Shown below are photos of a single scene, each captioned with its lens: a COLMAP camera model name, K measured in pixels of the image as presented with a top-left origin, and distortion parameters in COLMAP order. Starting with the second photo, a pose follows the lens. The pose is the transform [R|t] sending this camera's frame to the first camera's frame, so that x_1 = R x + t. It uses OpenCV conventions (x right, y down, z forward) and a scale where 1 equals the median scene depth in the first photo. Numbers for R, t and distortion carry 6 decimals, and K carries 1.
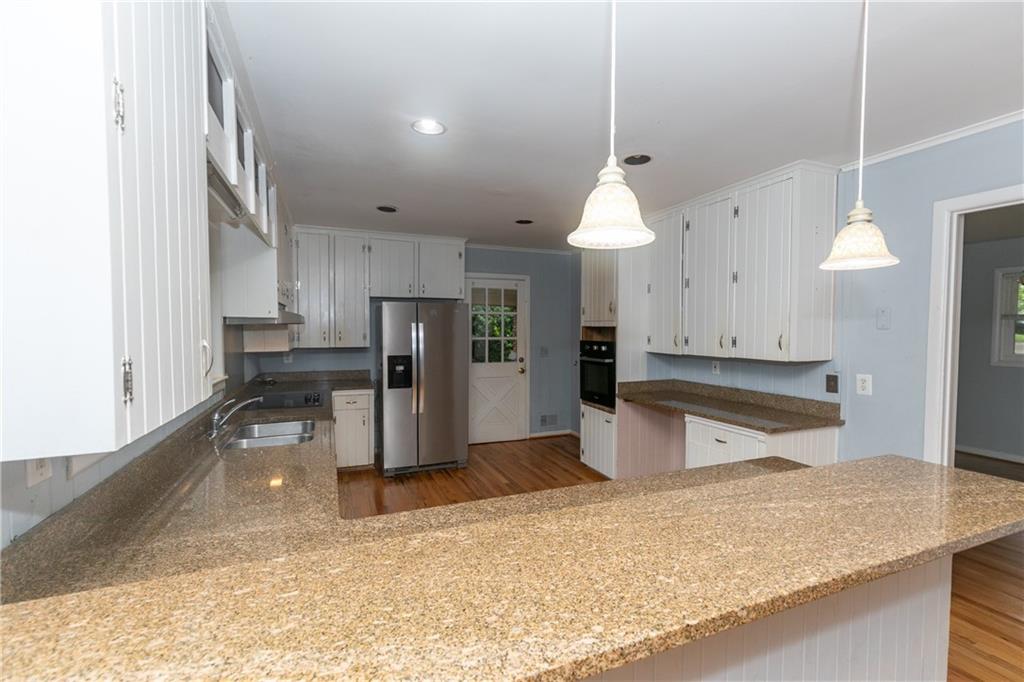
lens RADIAL K [[452.6, 0, 517.7], [0, 452.6, 345.4], [0, 0, 1]] dist [0.003362, 0.000154]
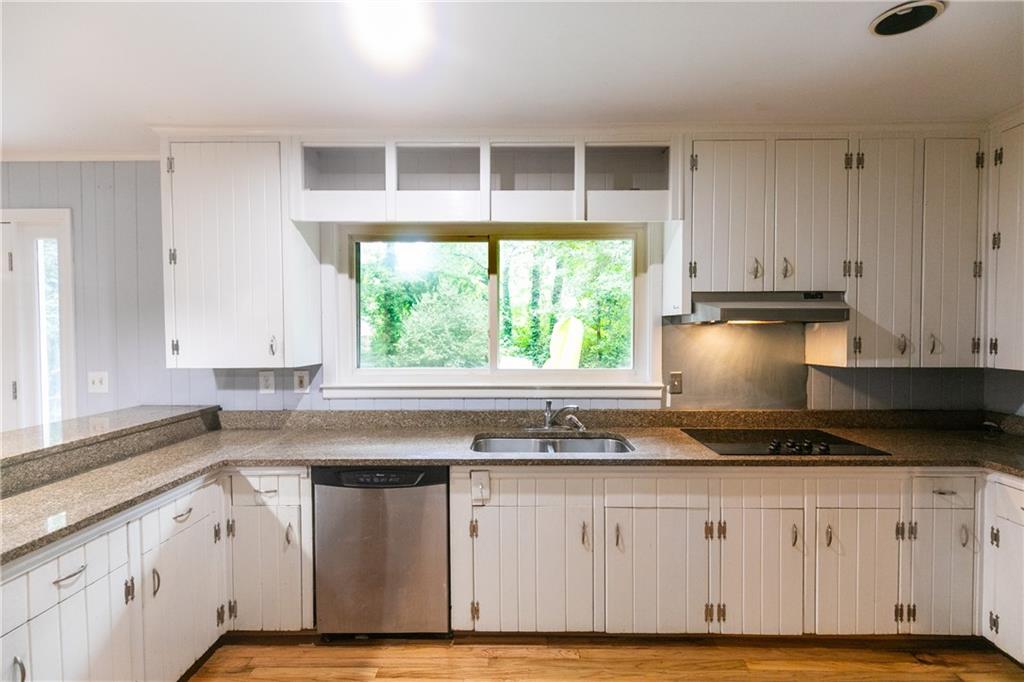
lens RADIAL K [[452.6, 0, 517.7], [0, 452.6, 345.4], [0, 0, 1]] dist [0.003362, 0.000154]
pose [[-0.387448, 0.020241, -0.921669, 0.204654], [-0.034484, 0.998741, 0.036430, -0.023170], [0.921246, 0.045898, -0.386263, 0.846883]]
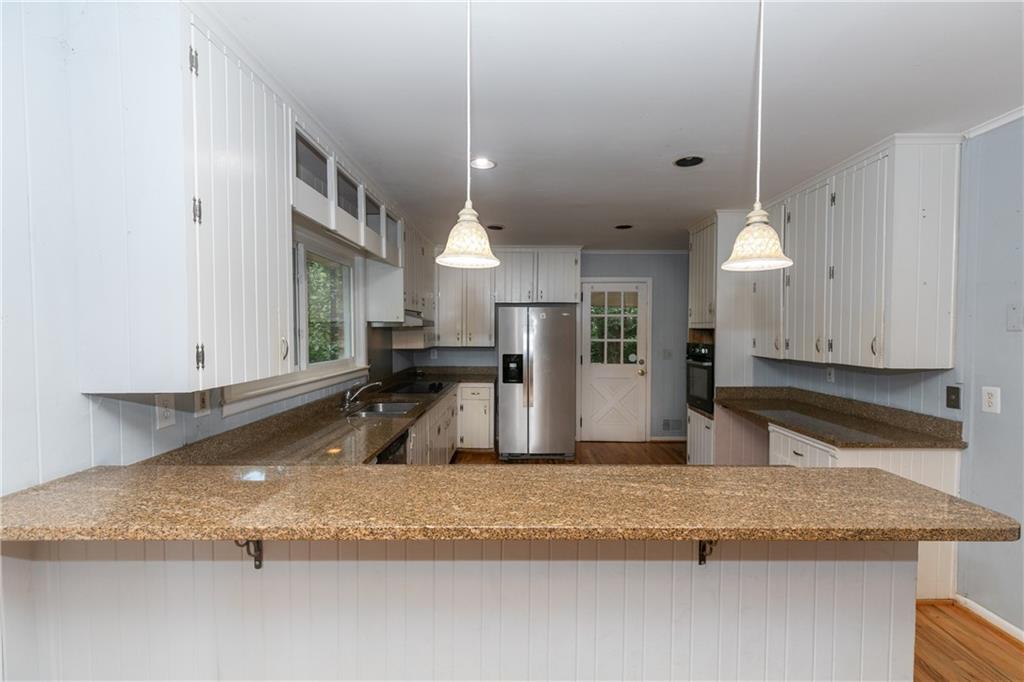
lens RADIAL K [[452.3, 0, 520.9], [0, 452.3, 344.9], [0, 0, 1]] dist [0.003510, 0.000120]
pose [[0.925463, 0.012401, -0.378634, 0.212535], [-0.015267, 0.999873, -0.004567, 0.003915], [0.378529, 0.010007, 0.925535, -0.044925]]
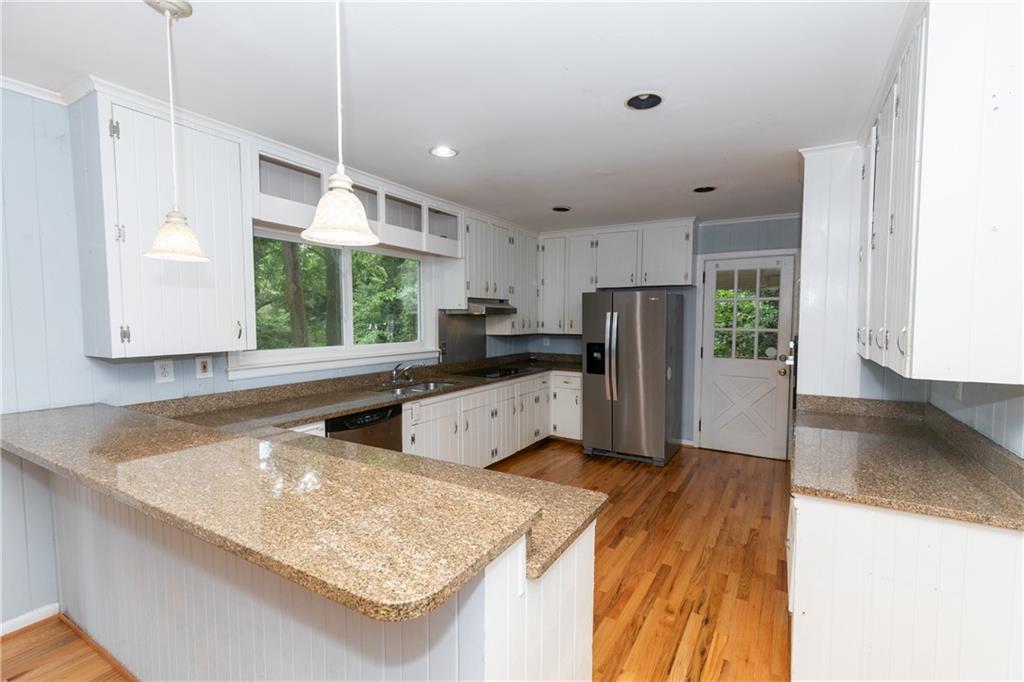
lens RADIAL K [[452.6, 0, 517.7], [0, 452.6, 345.4], [0, 0, 1]] dist [0.003362, 0.000154]
pose [[0.599966, 0.047509, -0.798614, 0.541331], [-0.032023, 0.998861, 0.035364, -0.004395], [0.799385, 0.004356, 0.600804, 0.248680]]
